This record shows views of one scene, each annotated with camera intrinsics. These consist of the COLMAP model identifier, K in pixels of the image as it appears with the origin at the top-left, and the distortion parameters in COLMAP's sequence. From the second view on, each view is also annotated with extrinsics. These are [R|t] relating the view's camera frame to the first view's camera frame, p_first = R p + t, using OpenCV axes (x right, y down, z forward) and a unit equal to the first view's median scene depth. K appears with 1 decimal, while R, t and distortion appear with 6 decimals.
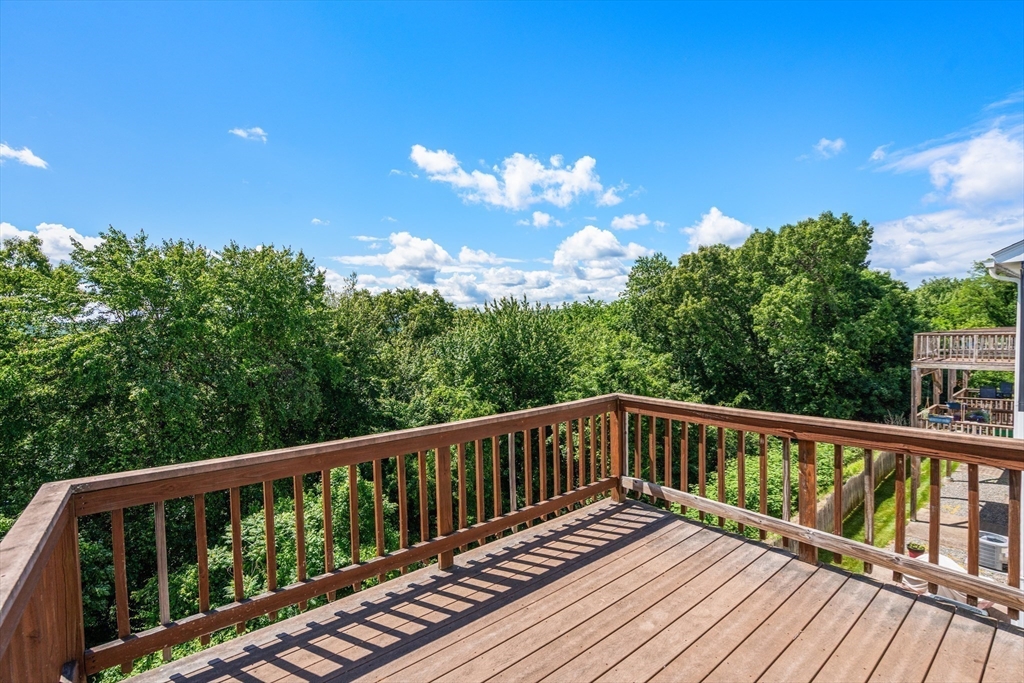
lens RADIAL K [[466.2, 0, 513.4], [0, 466.2, 344.9], [0, 0, 1]] dist [-0.004744, 0.003785]
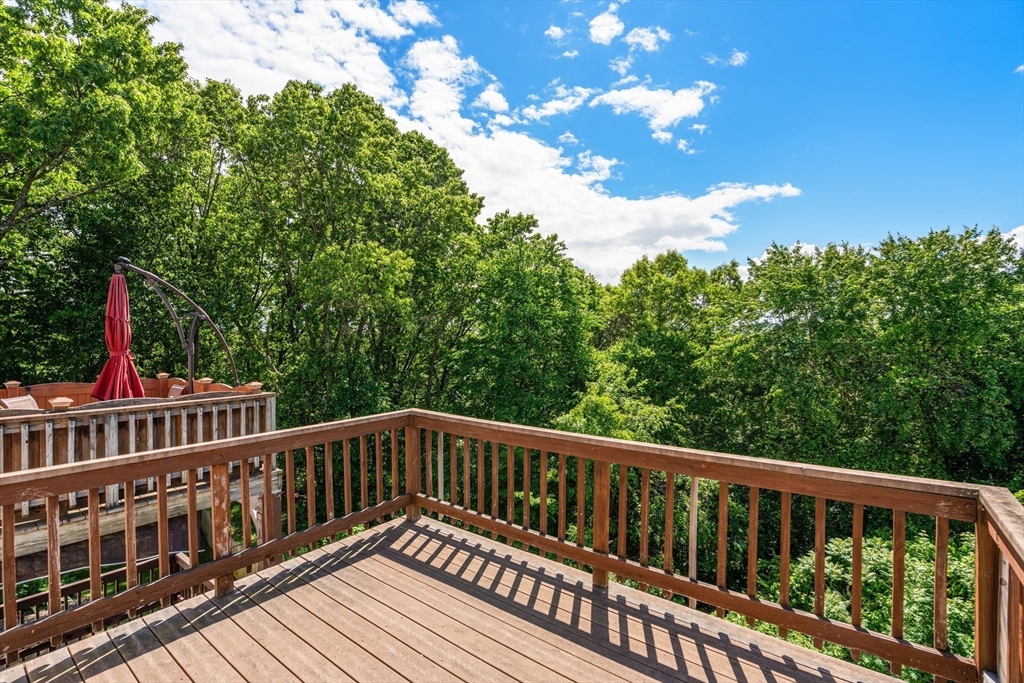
lens RADIAL K [[466.2, 0, 510.4], [0, 466.2, 342.4], [0, 0, 1]] dist [-0.004744, 0.003785]
pose [[0.235016, 0.030624, -0.971509, 0.371438], [-0.037679, 0.999039, 0.022377, -0.020986], [0.971261, 0.031347, 0.235944, 0.289690]]
